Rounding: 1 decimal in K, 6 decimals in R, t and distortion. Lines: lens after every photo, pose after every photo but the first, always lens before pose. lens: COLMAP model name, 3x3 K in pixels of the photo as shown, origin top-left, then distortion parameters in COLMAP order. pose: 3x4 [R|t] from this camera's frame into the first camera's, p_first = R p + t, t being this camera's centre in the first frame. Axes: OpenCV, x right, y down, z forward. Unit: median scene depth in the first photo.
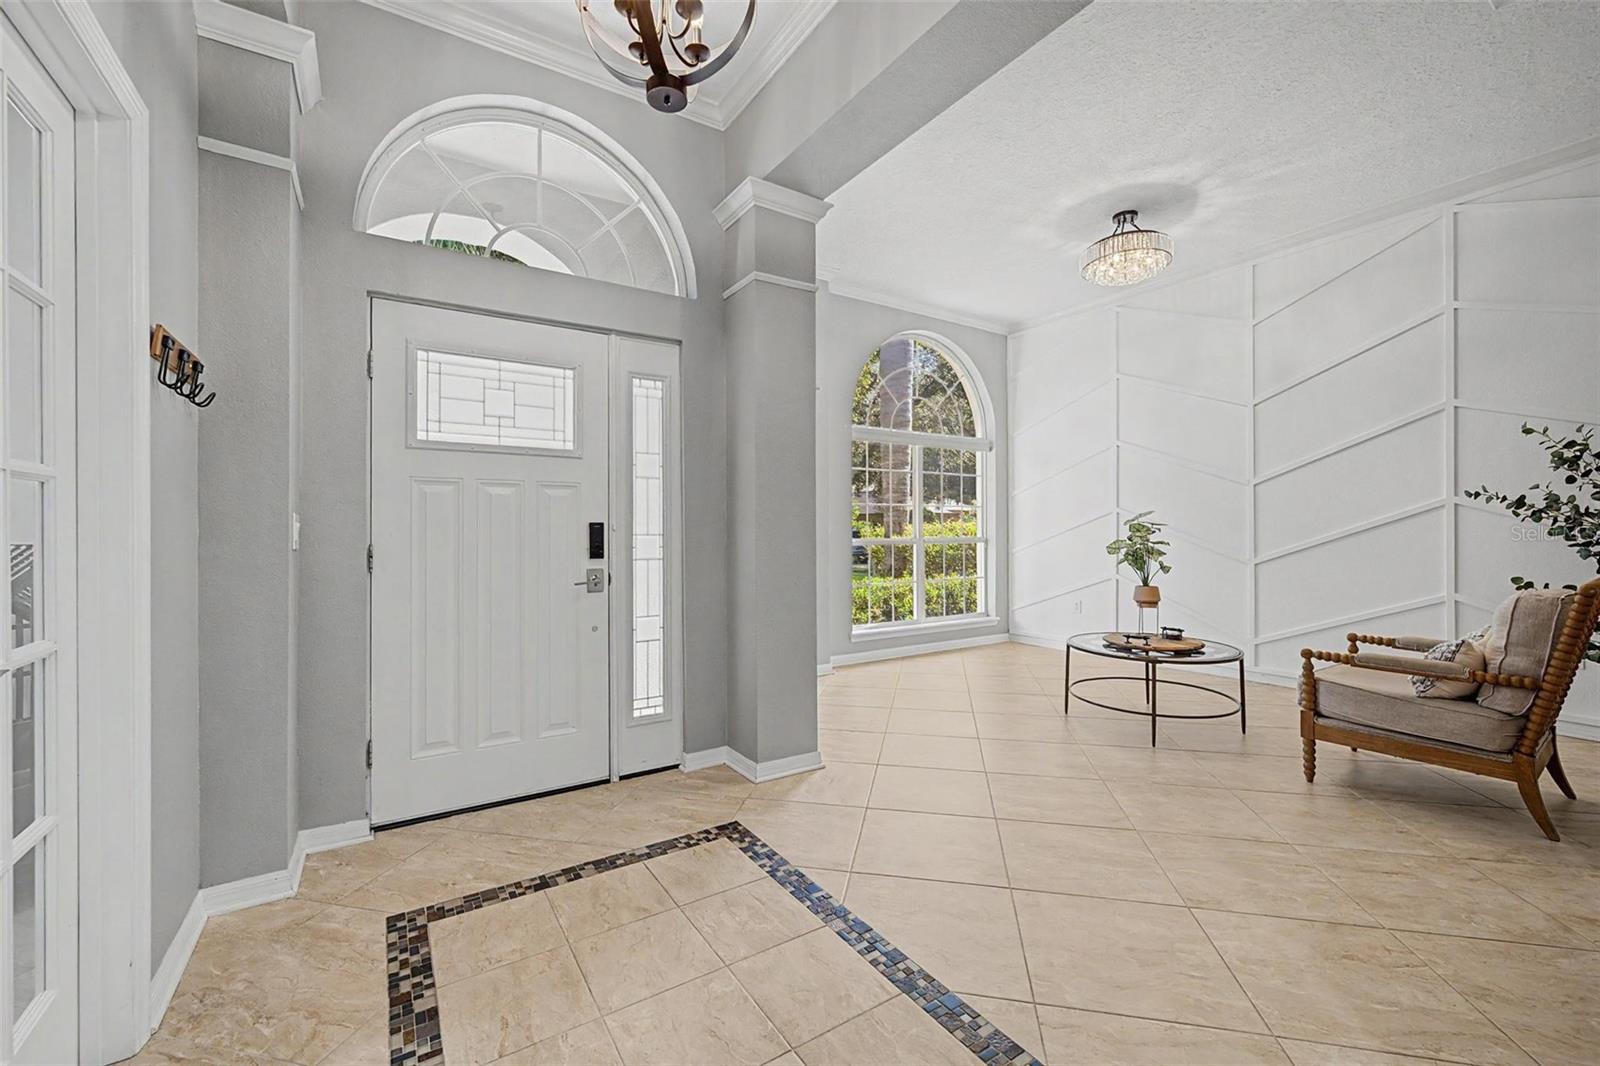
lens RADIAL K [[625.7, 0, 800.0], [0, 625.7, 533.0], [0, 0, 1]] dist [-0.000183, -0.000151]
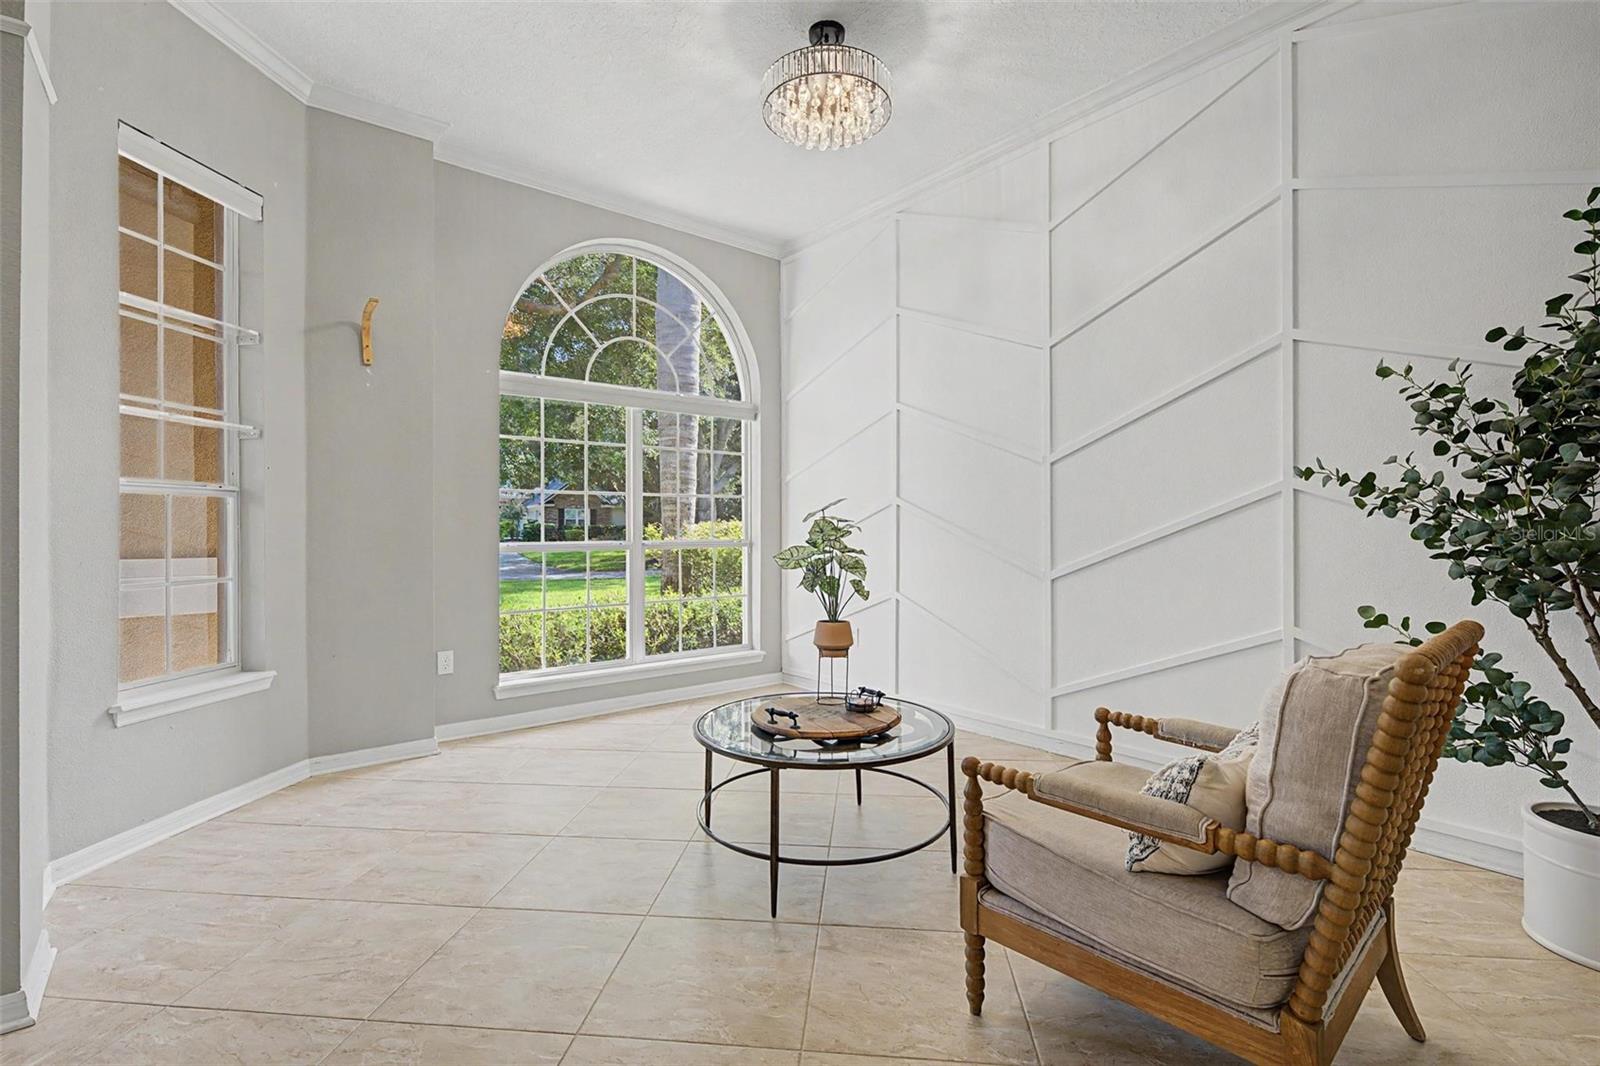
lens RADIAL K [[709.8, 0, 793.1], [0, 709.8, 531.4], [0, 0, 1]] dist [0.001293, -0.000221]
pose [[0.994451, -0.000646, 0.105198, 0.518874], [0.000711, 1.000000, -0.000582, -0.003427], [-0.105198, 0.000654, 0.994451, 0.367837]]
